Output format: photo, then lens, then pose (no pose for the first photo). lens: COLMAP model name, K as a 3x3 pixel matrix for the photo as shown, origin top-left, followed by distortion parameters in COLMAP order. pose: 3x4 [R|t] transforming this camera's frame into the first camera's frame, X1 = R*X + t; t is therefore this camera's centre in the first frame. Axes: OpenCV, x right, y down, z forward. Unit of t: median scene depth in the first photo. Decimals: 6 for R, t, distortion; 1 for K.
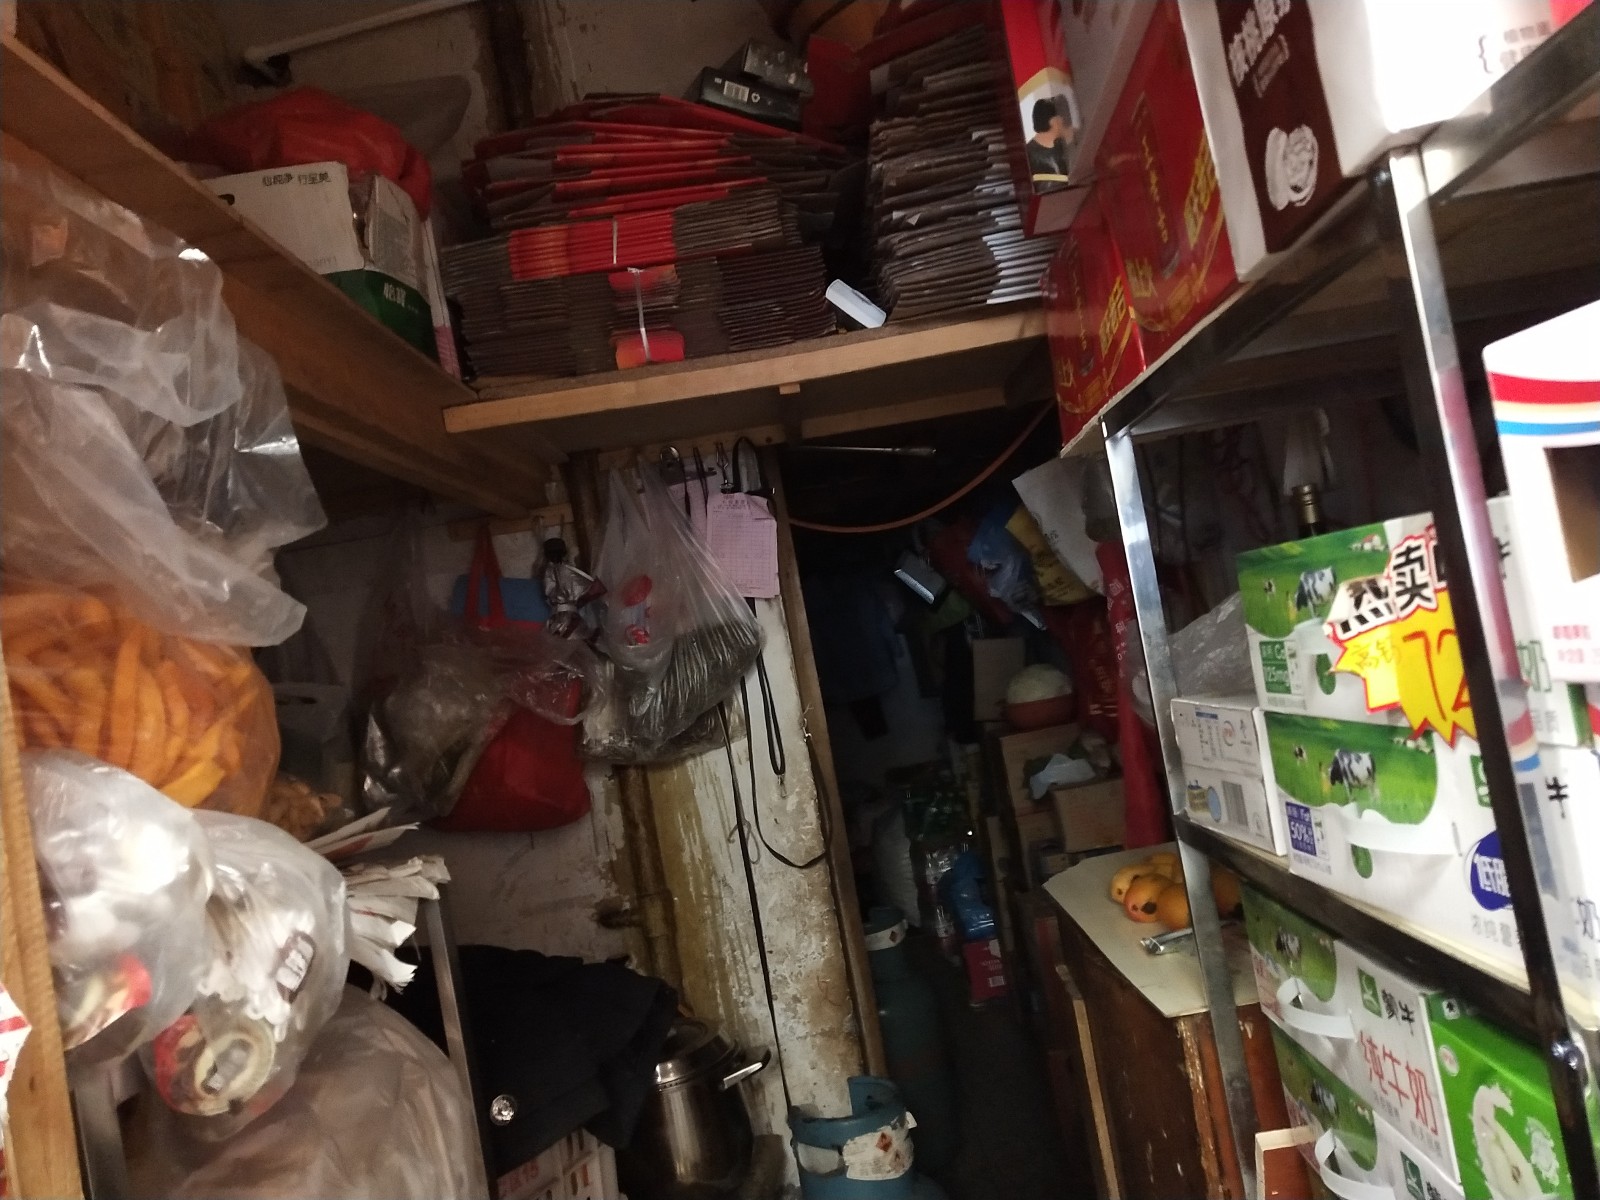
lens RADIAL K [[1240.9, 0, 804.6], [0, 1240.9, 599.6], [0, 0, 1]] dist [-0.004812, 0.035414]
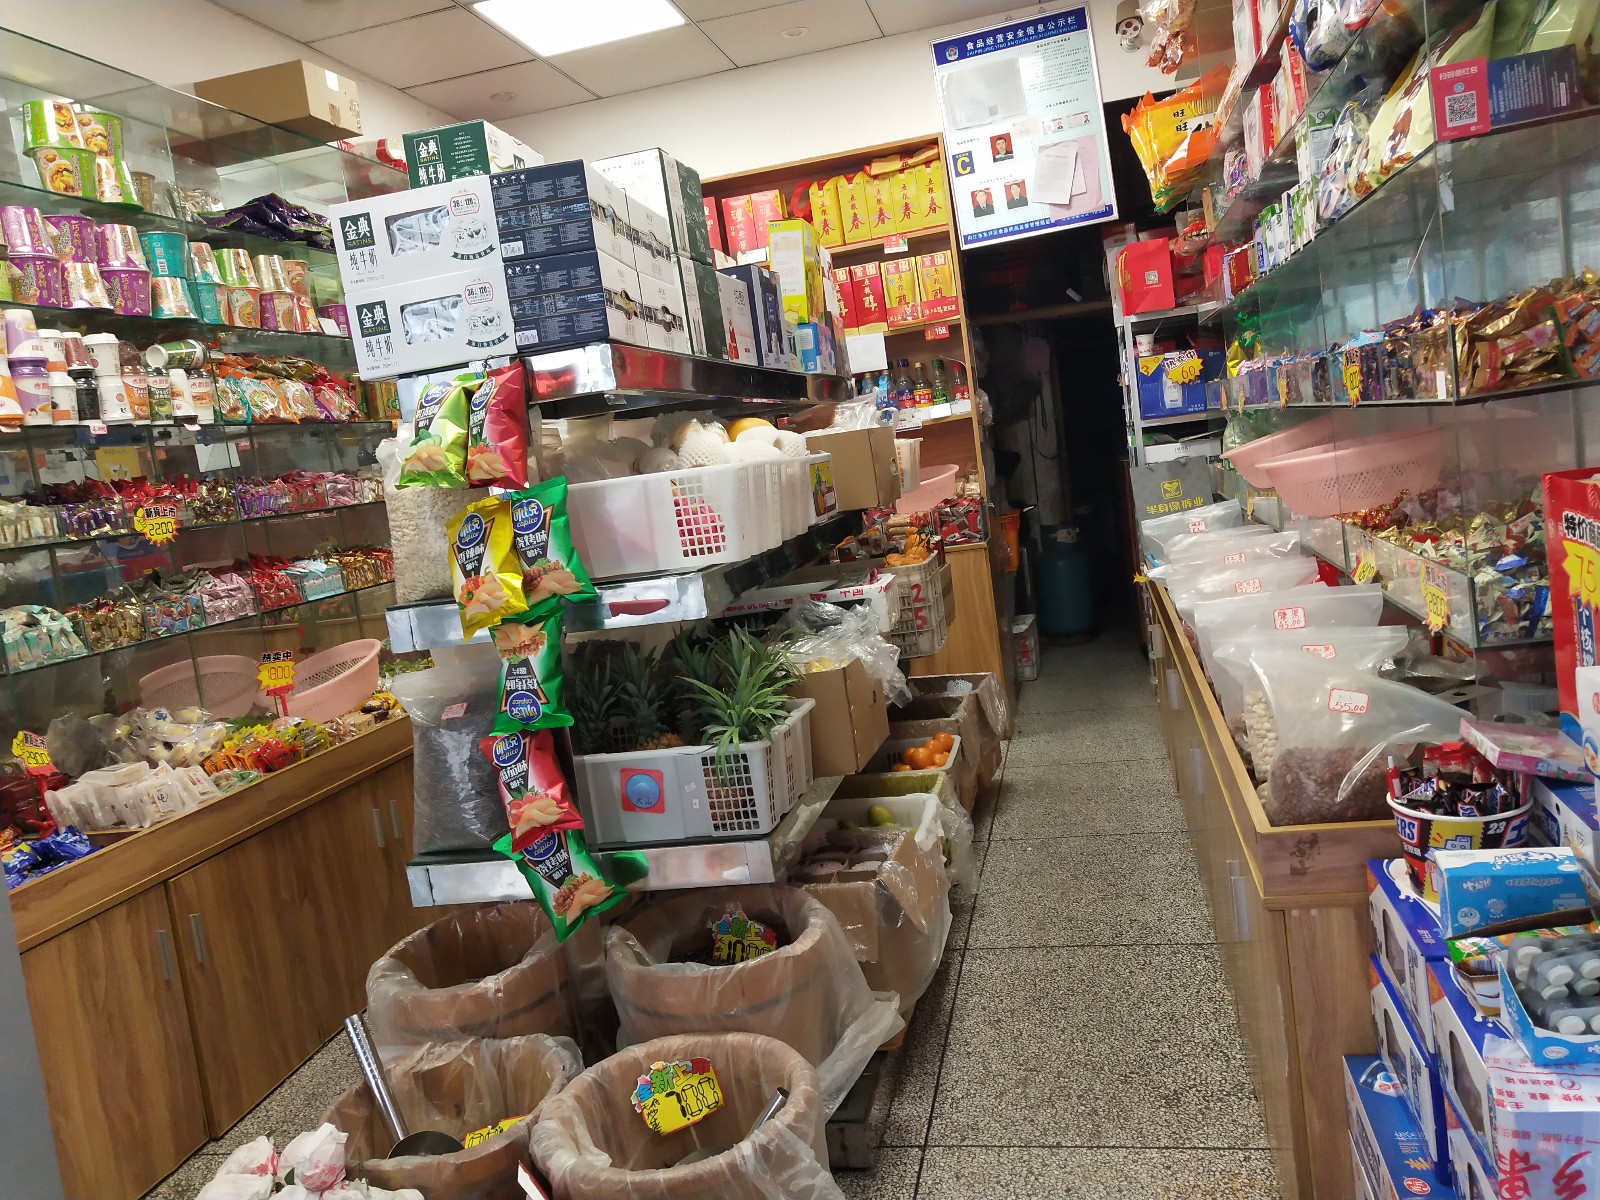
lens RADIAL K [[1240.9, 0, 804.6], [0, 1240.9, 599.6], [0, 0, 1]] dist [-0.004812, 0.035414]
pose [[0.976104, 0.067246, -0.206640, 0.064243], [-0.027379, 0.981394, 0.190040, -0.016107], [0.215574, -0.179841, 0.959784, -2.239918]]
